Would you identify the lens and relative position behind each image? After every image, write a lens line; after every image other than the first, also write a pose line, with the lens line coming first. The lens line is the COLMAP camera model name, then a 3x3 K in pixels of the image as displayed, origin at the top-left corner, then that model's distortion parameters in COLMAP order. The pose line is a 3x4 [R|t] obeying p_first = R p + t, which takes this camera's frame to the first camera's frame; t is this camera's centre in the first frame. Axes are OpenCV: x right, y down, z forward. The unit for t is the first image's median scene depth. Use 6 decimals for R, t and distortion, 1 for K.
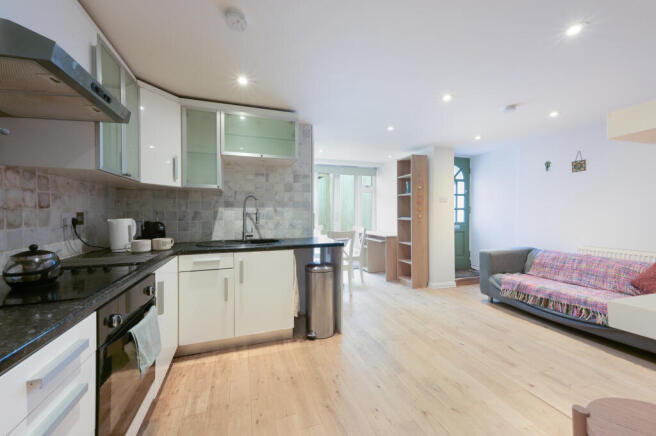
lens RADIAL K [[257.3, 0, 329.5], [0, 257.3, 212.8], [0, 0, 1]] dist [0.021852, 0.000618]
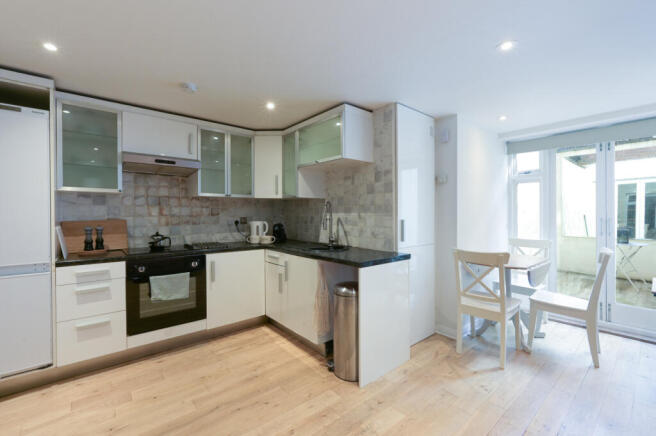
lens RADIAL K [[276.4, 0, 326.4], [0, 276.4, 216.1], [0, 0, 1]] dist [-0.003743, 0.000431]
pose [[0.360525, 0.007385, -0.932720, 0.815849], [-0.001406, 0.999972, 0.007374, -0.020237], [0.932749, -0.001348, 0.360525, 0.704158]]
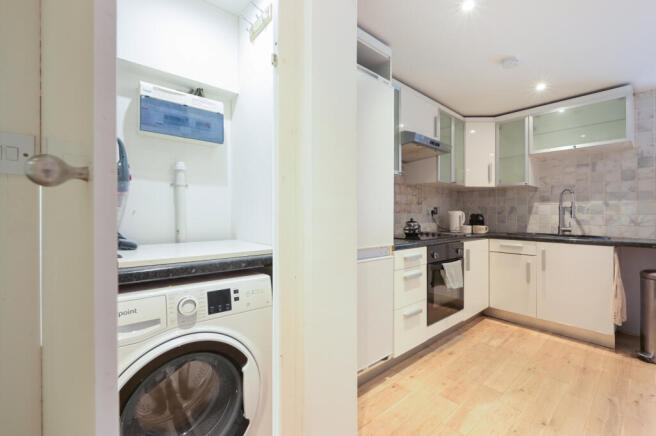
lens RADIAL K [[276.4, 0, 331.7], [0, 276.4, 213.9], [0, 0, 1]] dist [-0.003743, 0.000431]
pose [[0.369461, -0.000177, -0.929246, 0.390951], [-0.008095, 0.999961, -0.003409, 0.044670], [0.929211, 0.008782, 0.369446, -0.243861]]
